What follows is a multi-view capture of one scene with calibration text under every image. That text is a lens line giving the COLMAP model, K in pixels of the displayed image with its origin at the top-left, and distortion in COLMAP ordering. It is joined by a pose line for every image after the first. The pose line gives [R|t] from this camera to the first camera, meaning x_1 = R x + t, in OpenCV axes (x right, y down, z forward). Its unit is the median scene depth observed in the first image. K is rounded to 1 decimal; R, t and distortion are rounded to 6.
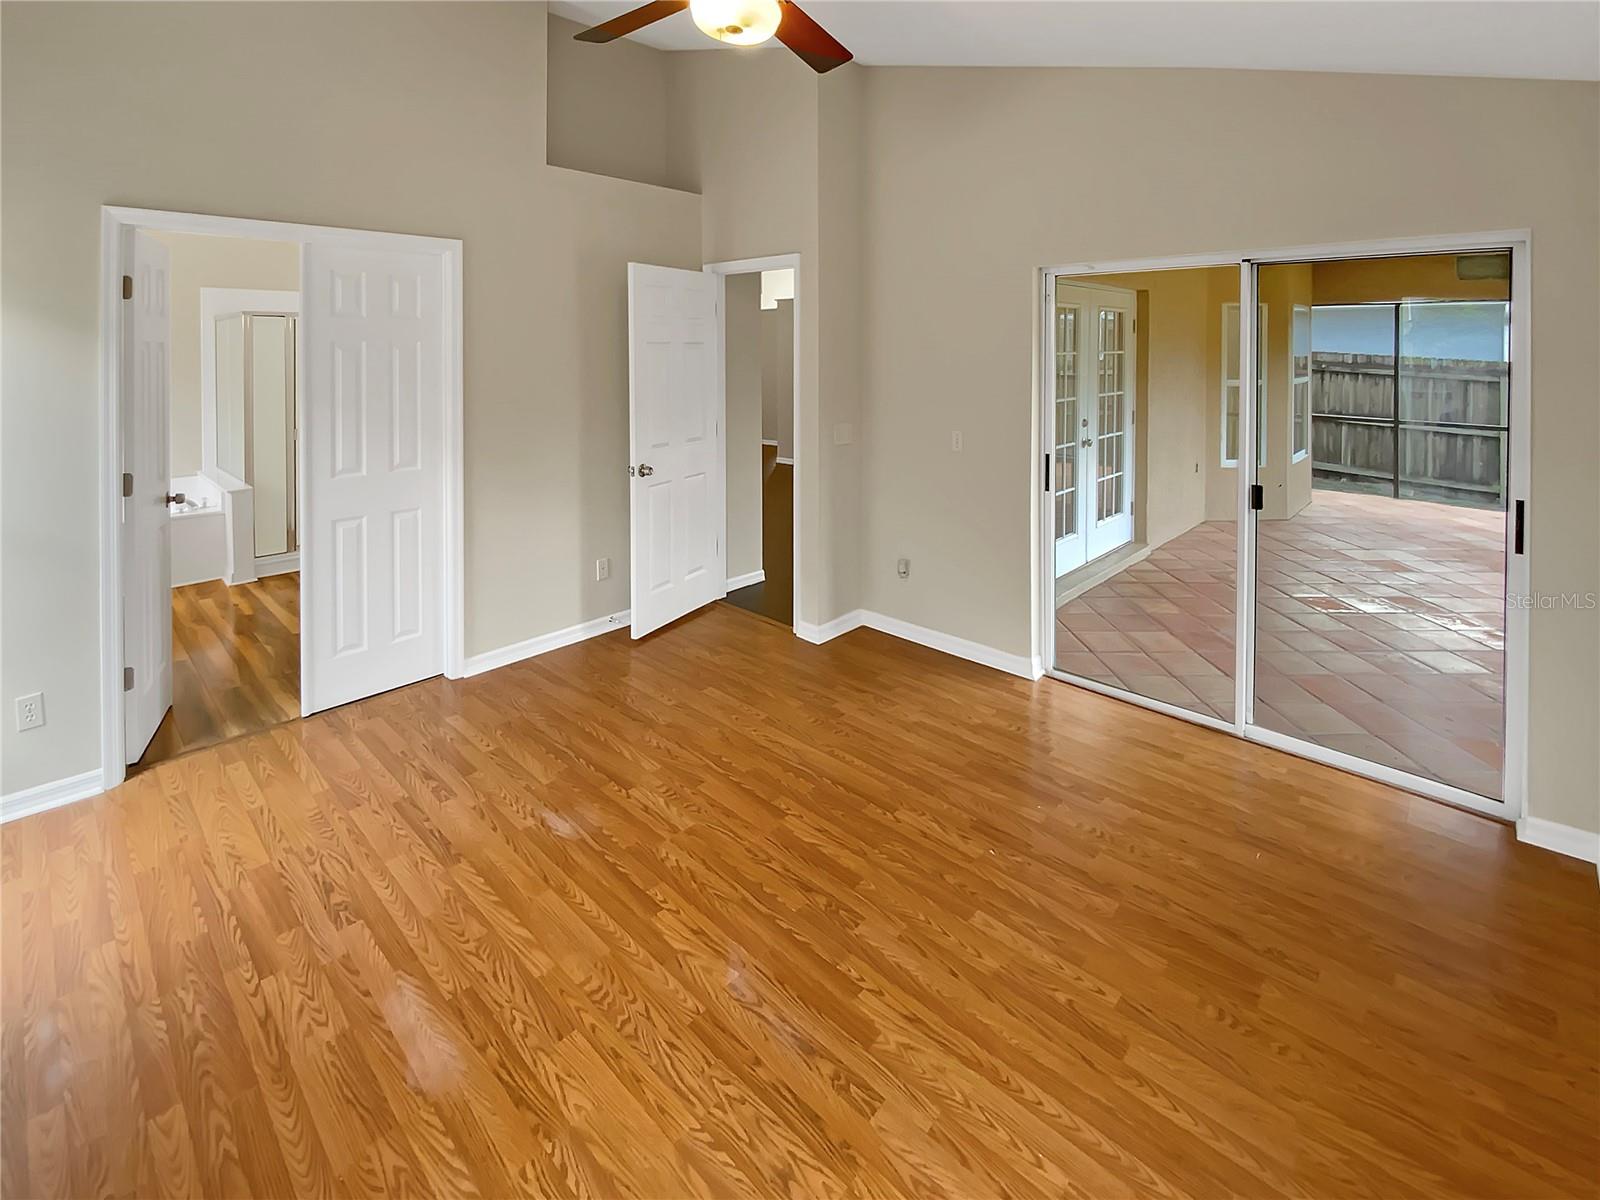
lens RADIAL K [[662.8, 0, 800.0], [0, 662.8, 600.0], [0, 0, 1]] dist [0.010008, -0.000287]
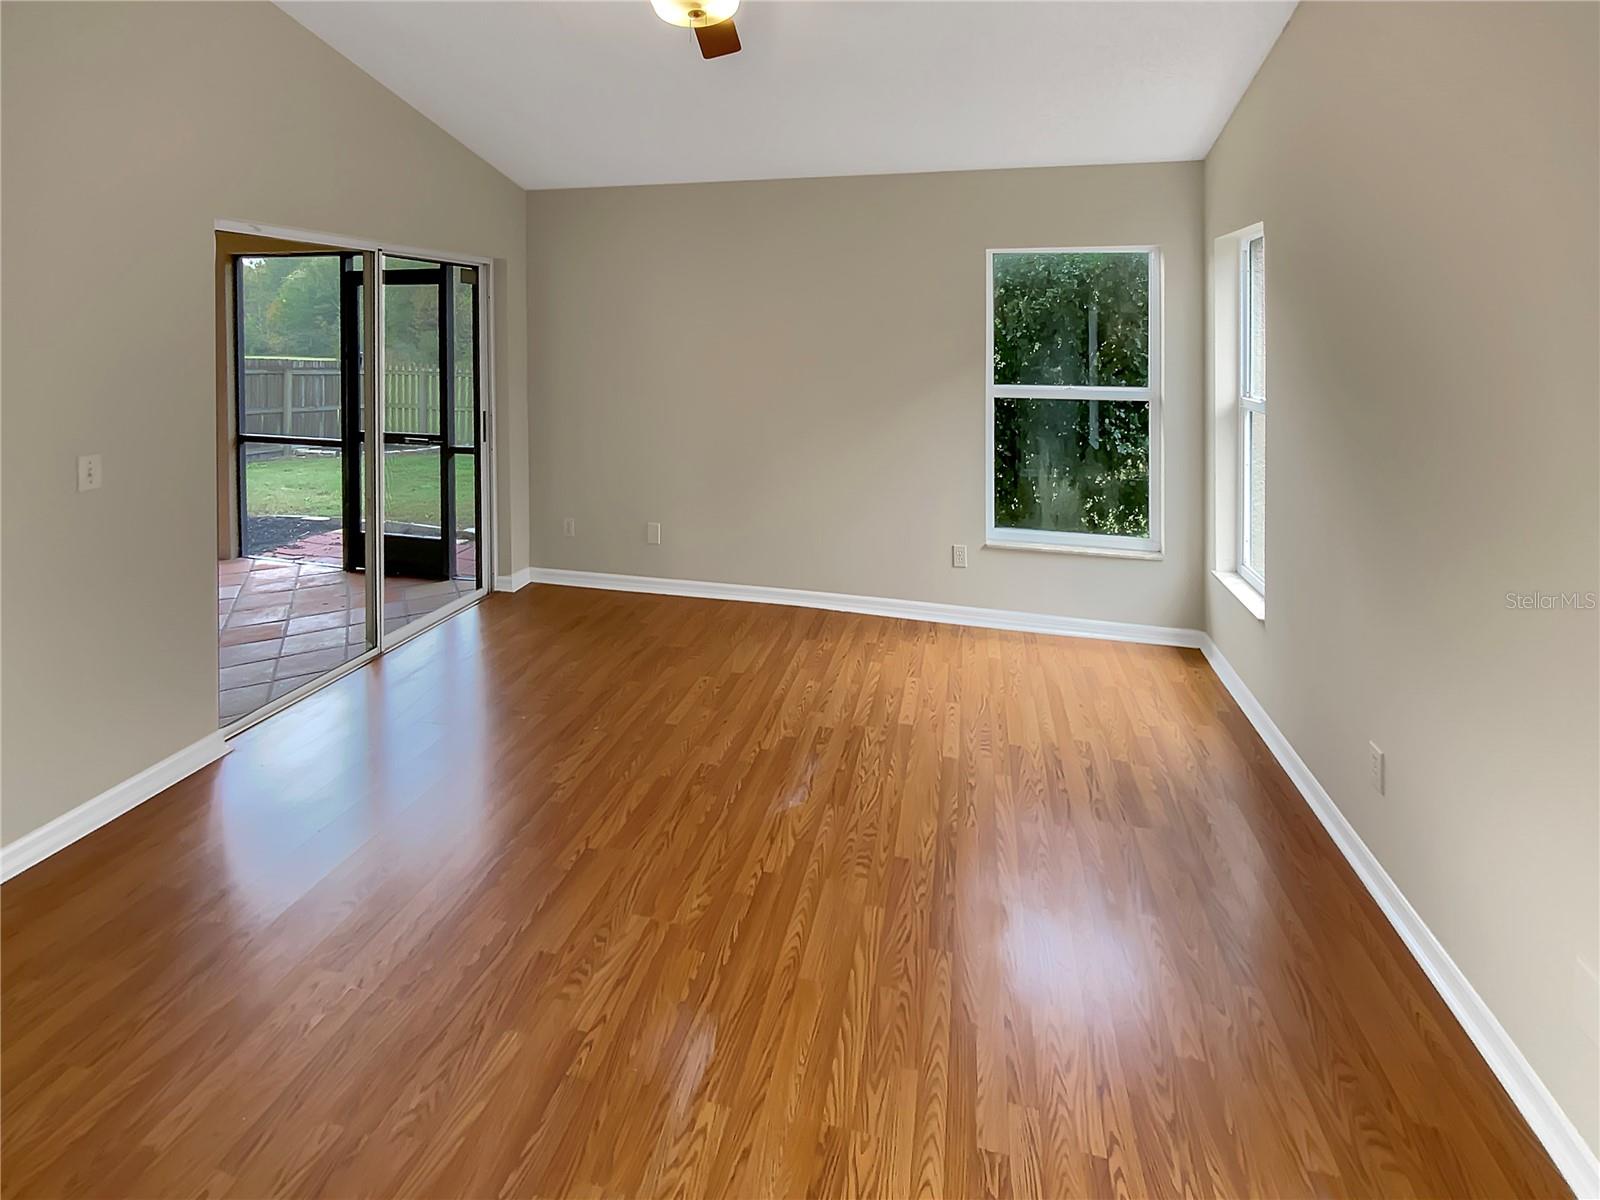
lens RADIAL K [[662.8, 0, 800.0], [0, 662.8, 600.0], [0, 0, 1]] dist [0.010008, -0.000287]
pose [[-0.471243, -0.330747, 0.817641, -0.928778], [0.326631, 0.795674, 0.510113, -0.355658], [-0.819294, 0.507454, -0.266923, 1.034464]]
